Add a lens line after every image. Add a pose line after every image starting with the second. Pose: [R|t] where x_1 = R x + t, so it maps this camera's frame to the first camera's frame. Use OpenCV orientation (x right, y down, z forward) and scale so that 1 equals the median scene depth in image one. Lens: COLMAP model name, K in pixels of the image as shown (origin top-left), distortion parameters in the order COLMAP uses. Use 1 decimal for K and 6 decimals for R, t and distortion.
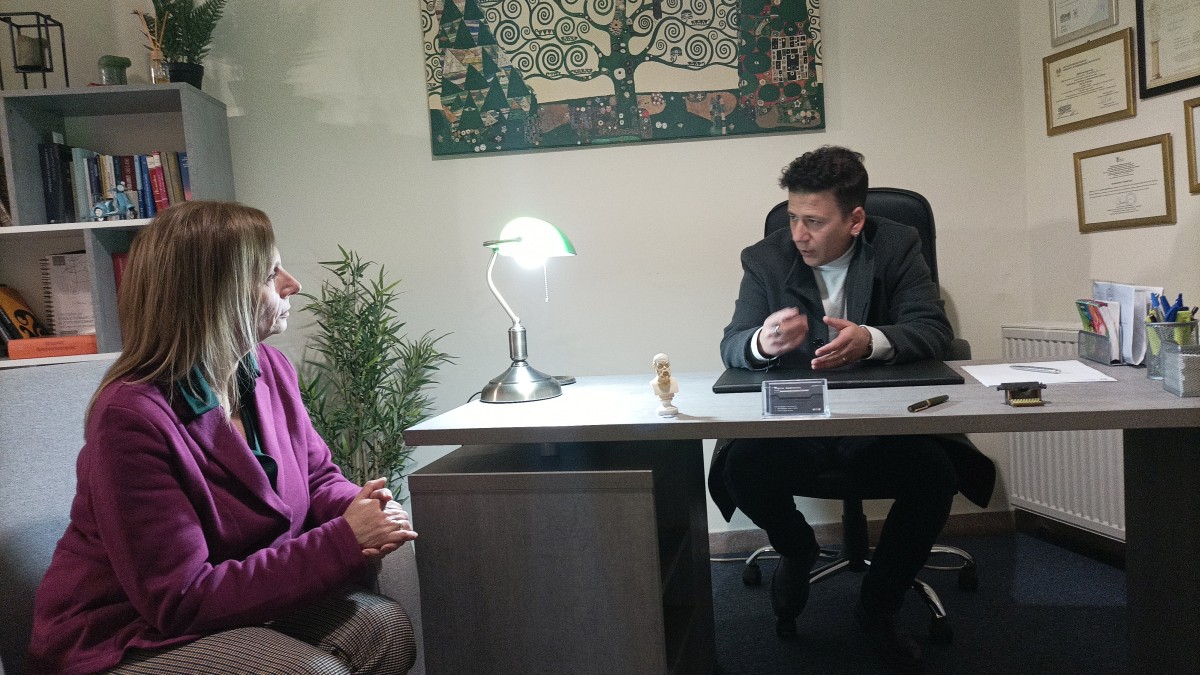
lens RADIAL K [[895.0, 0, 604.4], [0, 895.0, 336.4], [0, 0, 1]] dist [0.030535, -0.026368]
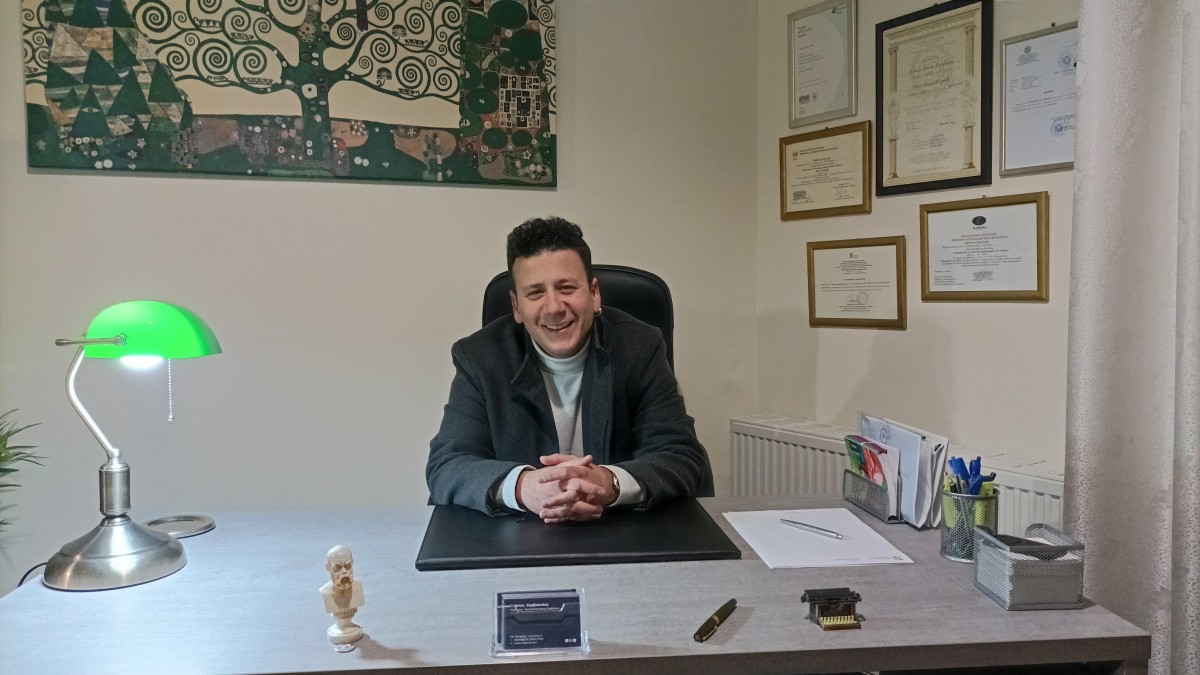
lens RADIAL K [[895.0, 0, 604.4], [0, 895.0, 336.4], [0, 0, 1]] dist [0.030535, -0.026368]
pose [[0.943248, 0.048744, 0.328493, 0.012522], [-0.041923, 0.998733, -0.027819, -0.066929], [-0.329433, 0.012469, 0.944097, 0.173364]]
